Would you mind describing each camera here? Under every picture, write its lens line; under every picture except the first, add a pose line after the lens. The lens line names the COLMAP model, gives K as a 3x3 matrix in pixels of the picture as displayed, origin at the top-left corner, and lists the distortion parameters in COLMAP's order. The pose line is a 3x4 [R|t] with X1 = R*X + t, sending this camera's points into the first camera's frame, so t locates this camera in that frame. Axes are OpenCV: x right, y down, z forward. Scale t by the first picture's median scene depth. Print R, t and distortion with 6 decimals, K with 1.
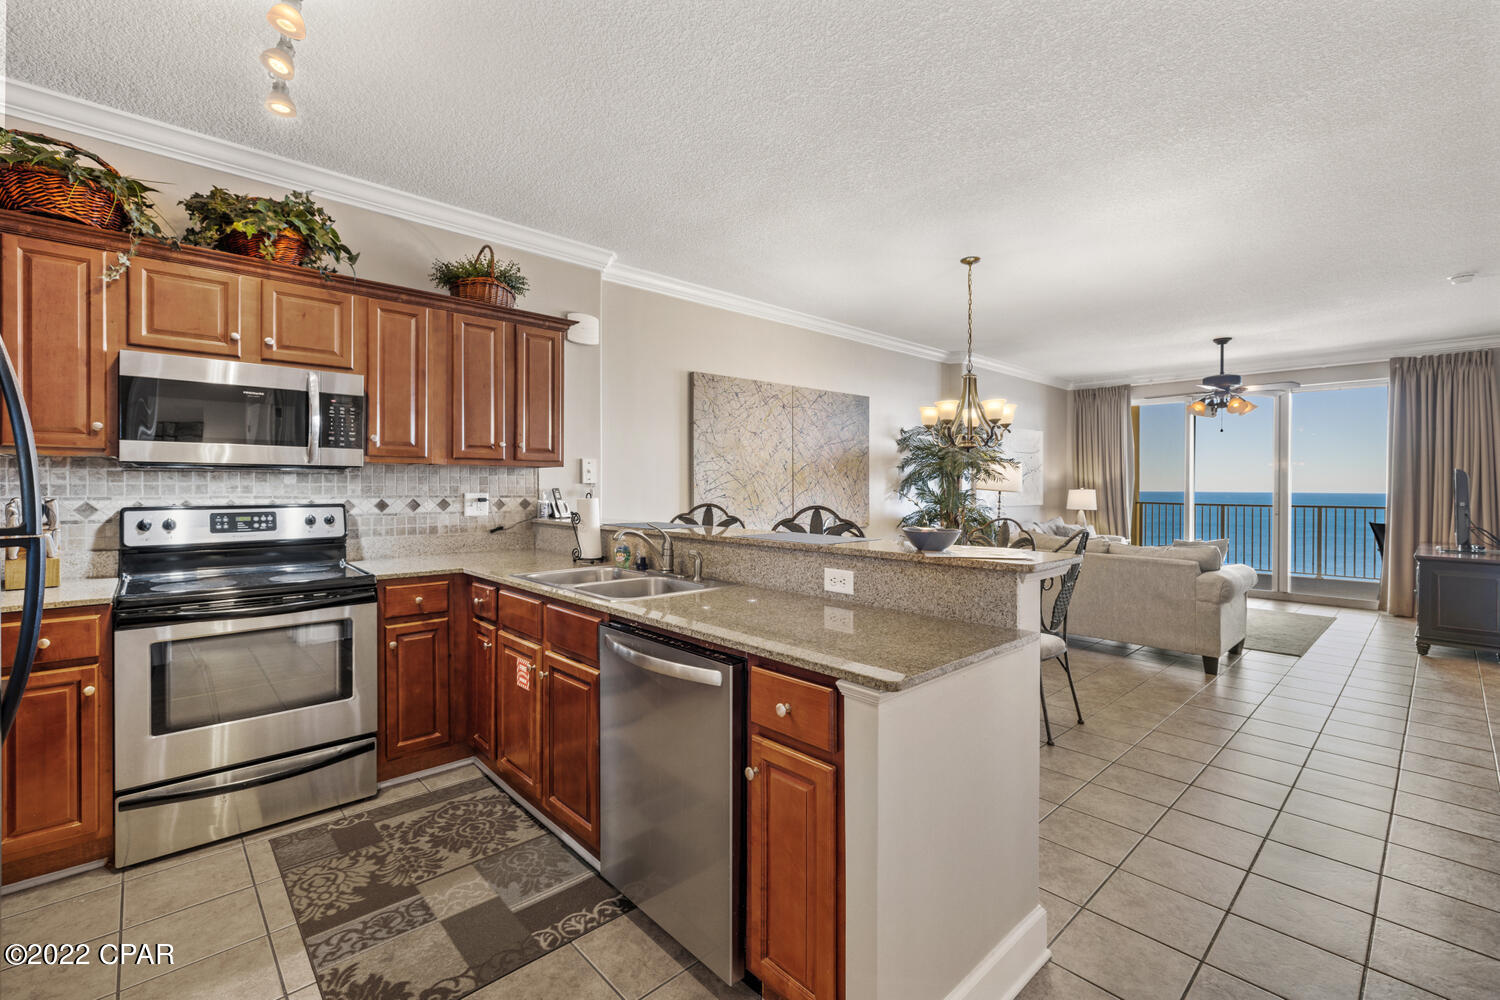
lens RADIAL K [[644.3, 0, 752.6], [0, 644.3, 486.2], [0, 0, 1]] dist [-0.003058, -0.000467]
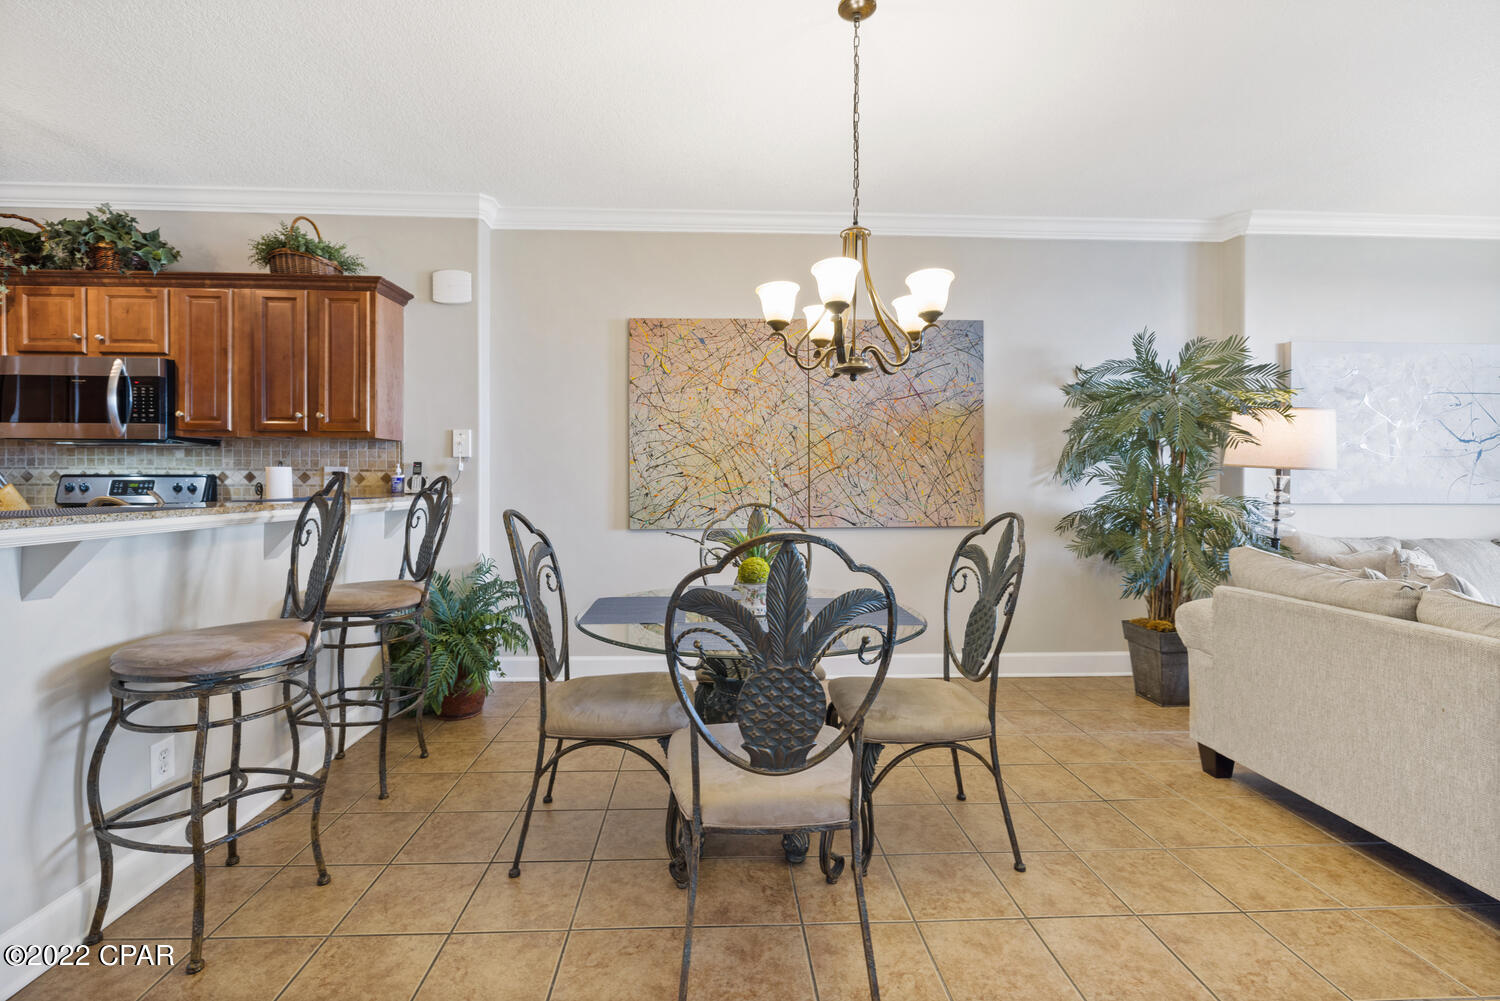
lens RADIAL K [[644.3, 0, 737.2], [0, 644.3, 480.1], [0, 0, 1]] dist [-0.003058, -0.000467]
pose [[0.762989, -0.000073, -0.646412, 0.507782], [-0.001570, 0.999997, -0.001965, 0.023607], [0.646410, 0.002514, 0.762986, 0.459079]]
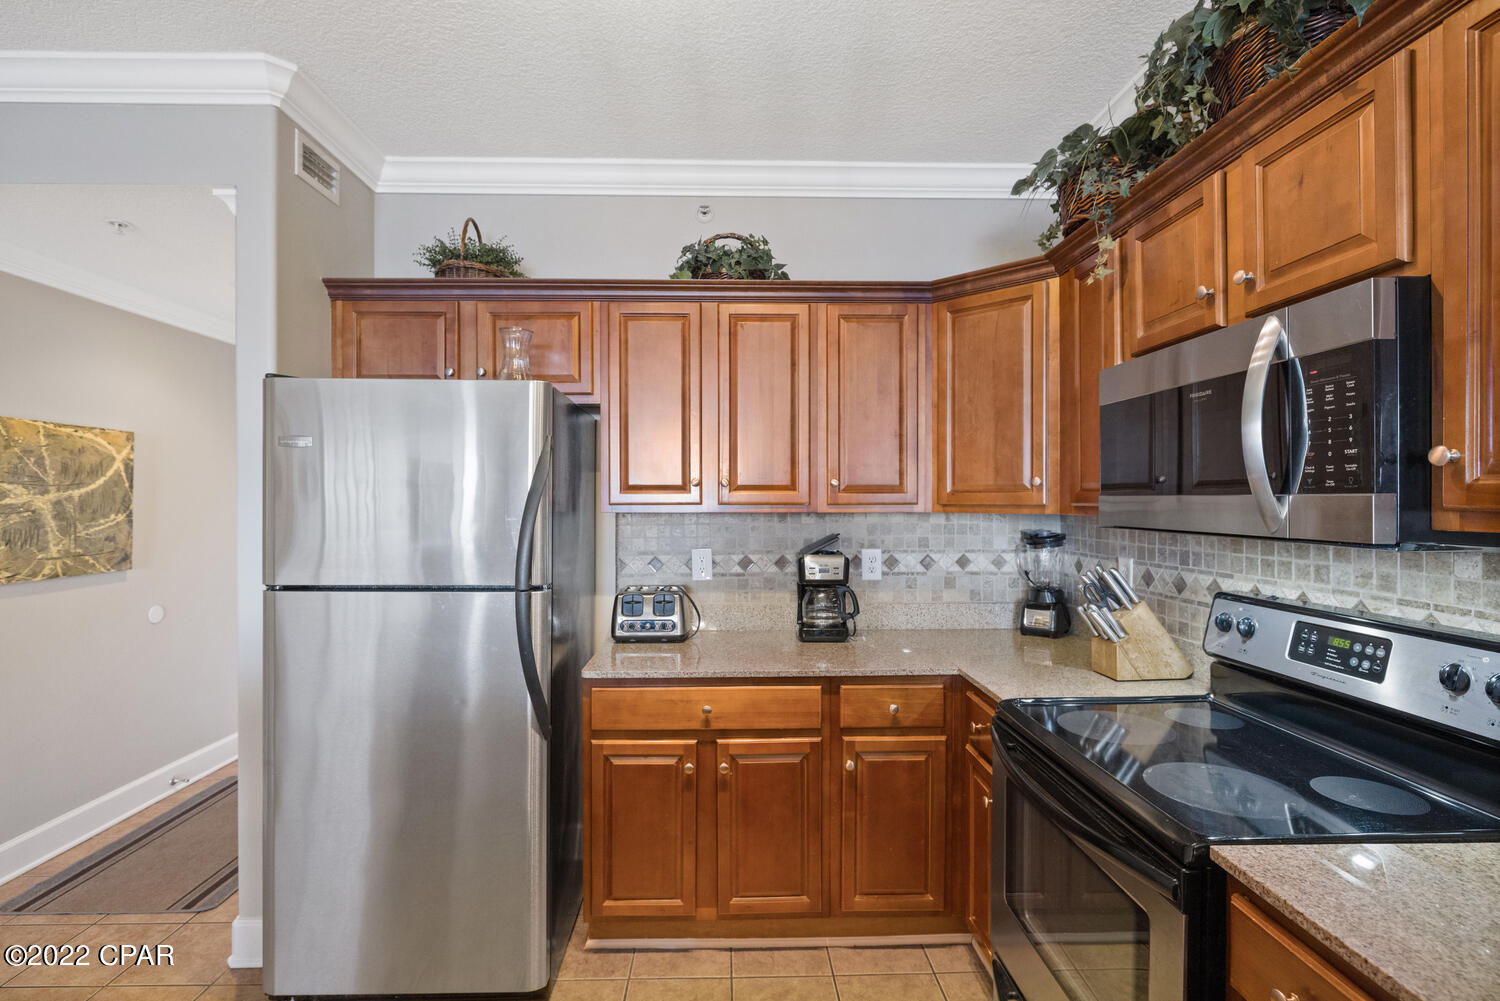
lens RADIAL K [[693.3, 0, 744.2], [0, 693.3, 505.7], [0, 0, 1]] dist [-0.010117, -0.000649]
pose [[-0.656829, 0.001513, -0.754038, -0.064166], [-0.004573, 0.999972, 0.005990, -0.029865], [0.754026, 0.007383, -0.656803, 0.568673]]
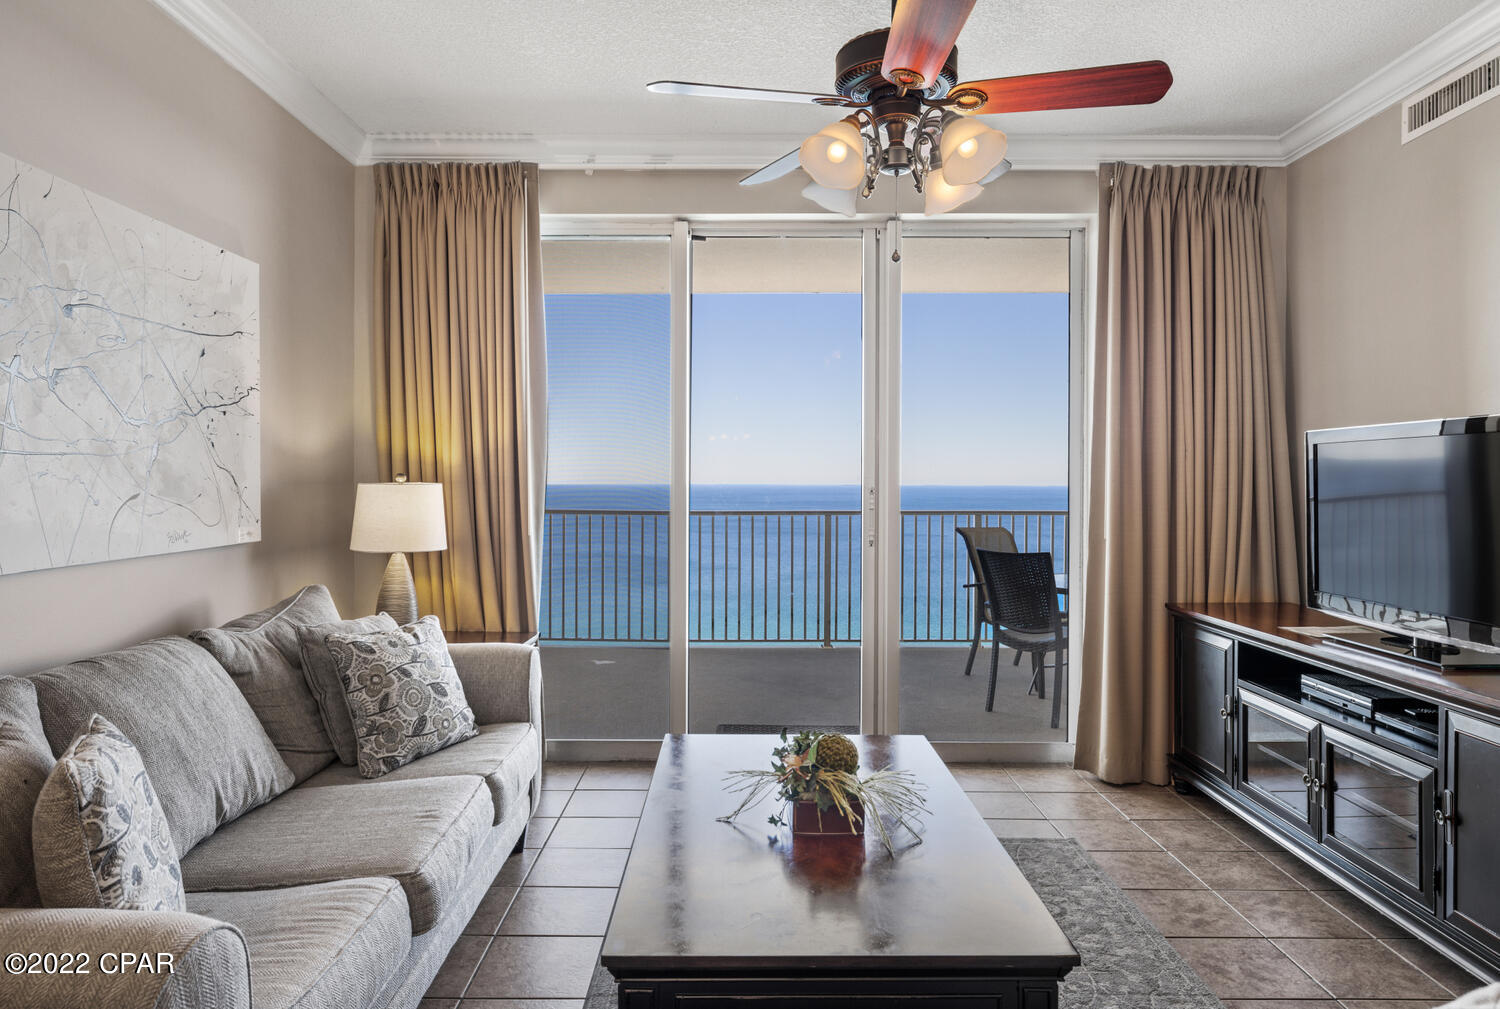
lens RADIAL K [[927.3, 0, 740.8], [0, 927.3, 492.2], [0, 0, 1]] dist [0.004405, -0.001029]
pose [[0.684861, -0.013597, 0.728547, 0.532081], [0.002053, 0.999858, 0.016730, 0.004796], [-0.728671, -0.009962, 0.684792, 1.027664]]
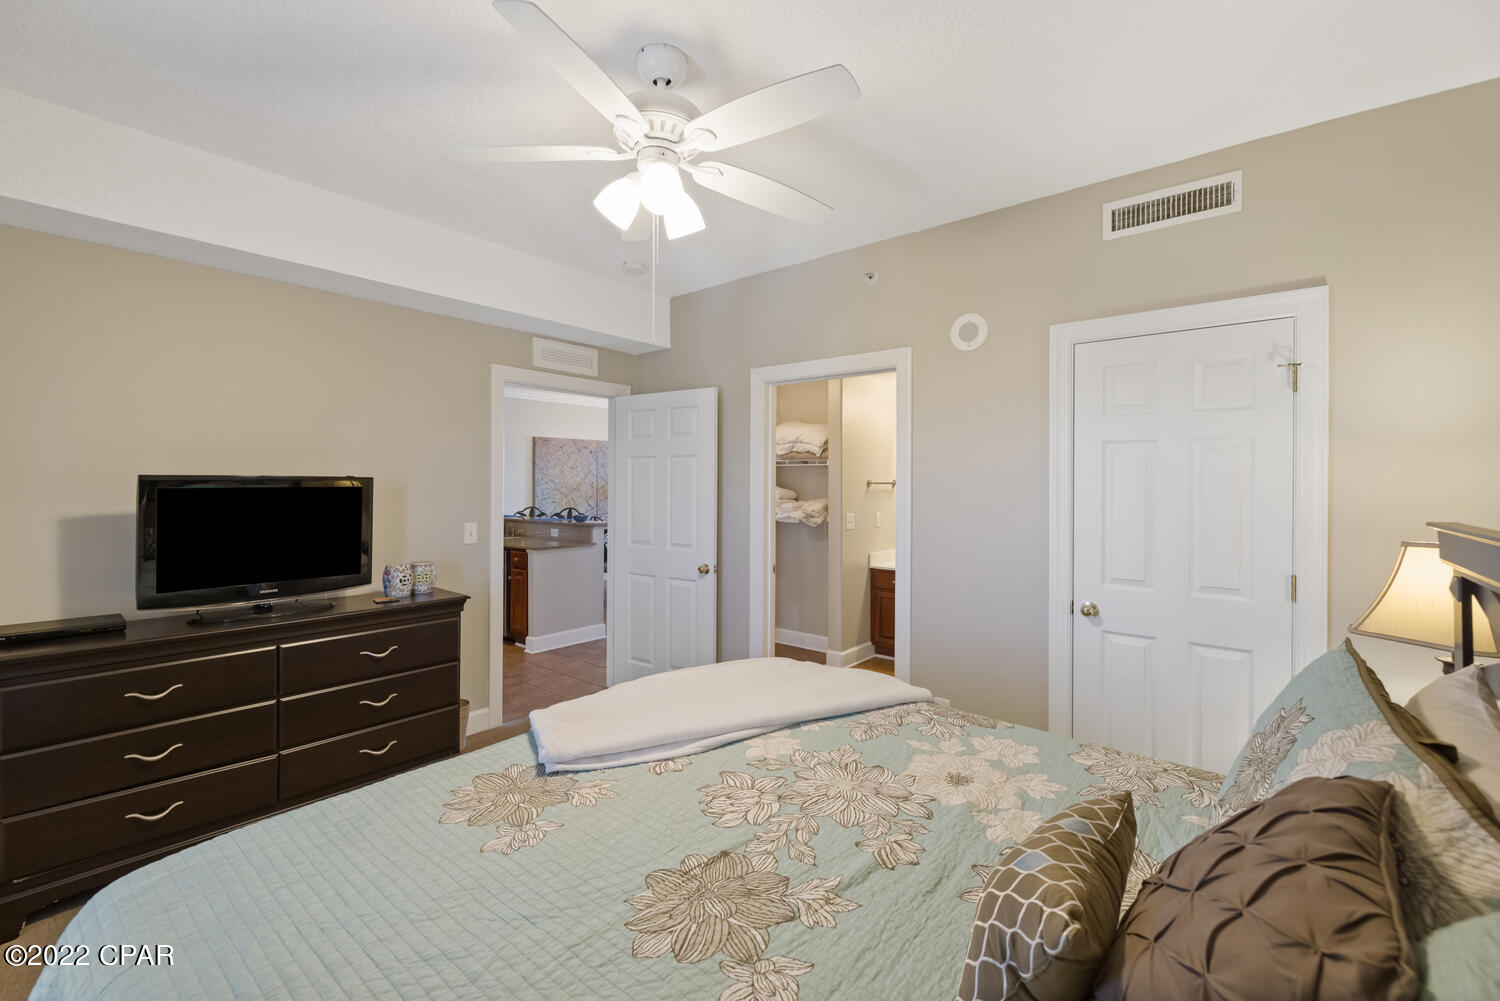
lens RADIAL K [[644.3, 0, 746.8], [0, 644.3, 487.3], [0, 0, 1]] dist [-0.003058, -0.000467]
pose [[0.993570, 0.004826, 0.113115, 0.306111], [-0.005297, 0.999979, 0.003865, -0.037201], [-0.113094, -0.004439, 0.993574, -0.942494]]
